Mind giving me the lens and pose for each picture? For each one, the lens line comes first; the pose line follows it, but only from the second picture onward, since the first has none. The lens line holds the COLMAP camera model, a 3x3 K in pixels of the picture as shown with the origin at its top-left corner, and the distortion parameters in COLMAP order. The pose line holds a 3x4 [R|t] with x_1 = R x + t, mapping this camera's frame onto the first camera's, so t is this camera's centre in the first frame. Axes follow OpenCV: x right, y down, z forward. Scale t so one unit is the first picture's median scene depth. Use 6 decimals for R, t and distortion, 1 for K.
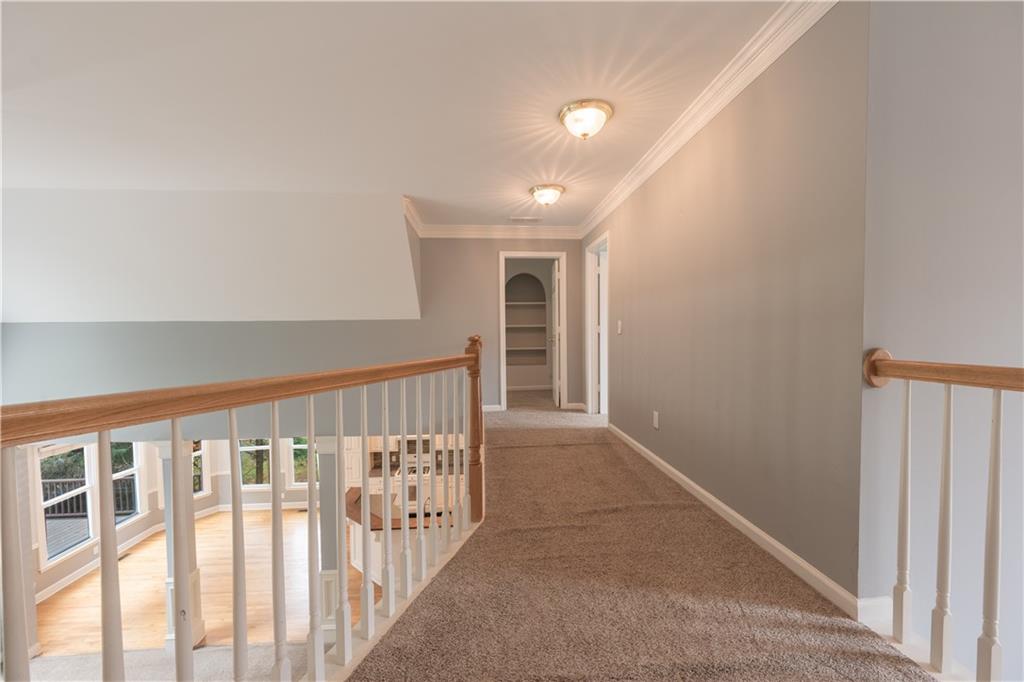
lens RADIAL K [[399.3, 0, 509.4], [0, 399.3, 344.2], [0, 0, 1]] dist [0.000201, -0.000606]
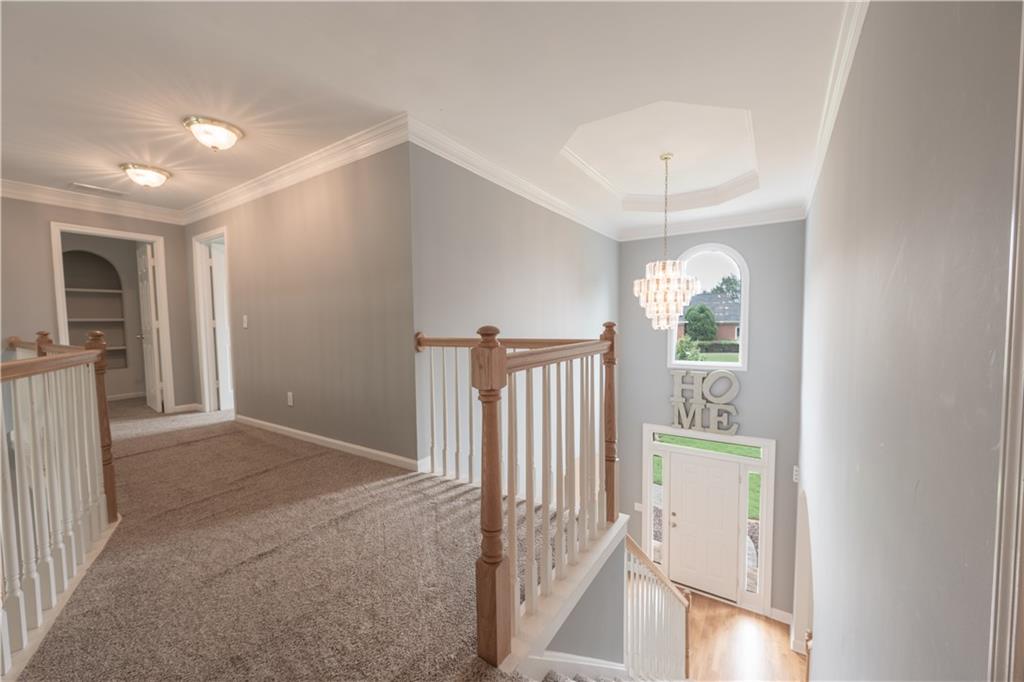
lens RADIAL K [[399.3, 0, 510.1], [0, 399.3, 344.5], [0, 0, 1]] dist [0.000201, -0.000606]
pose [[0.610373, -0.044313, 0.790874, -0.193169], [0.033168, 0.998988, 0.030376, 0.012826], [-0.791420, 0.007691, 0.611225, -0.290527]]
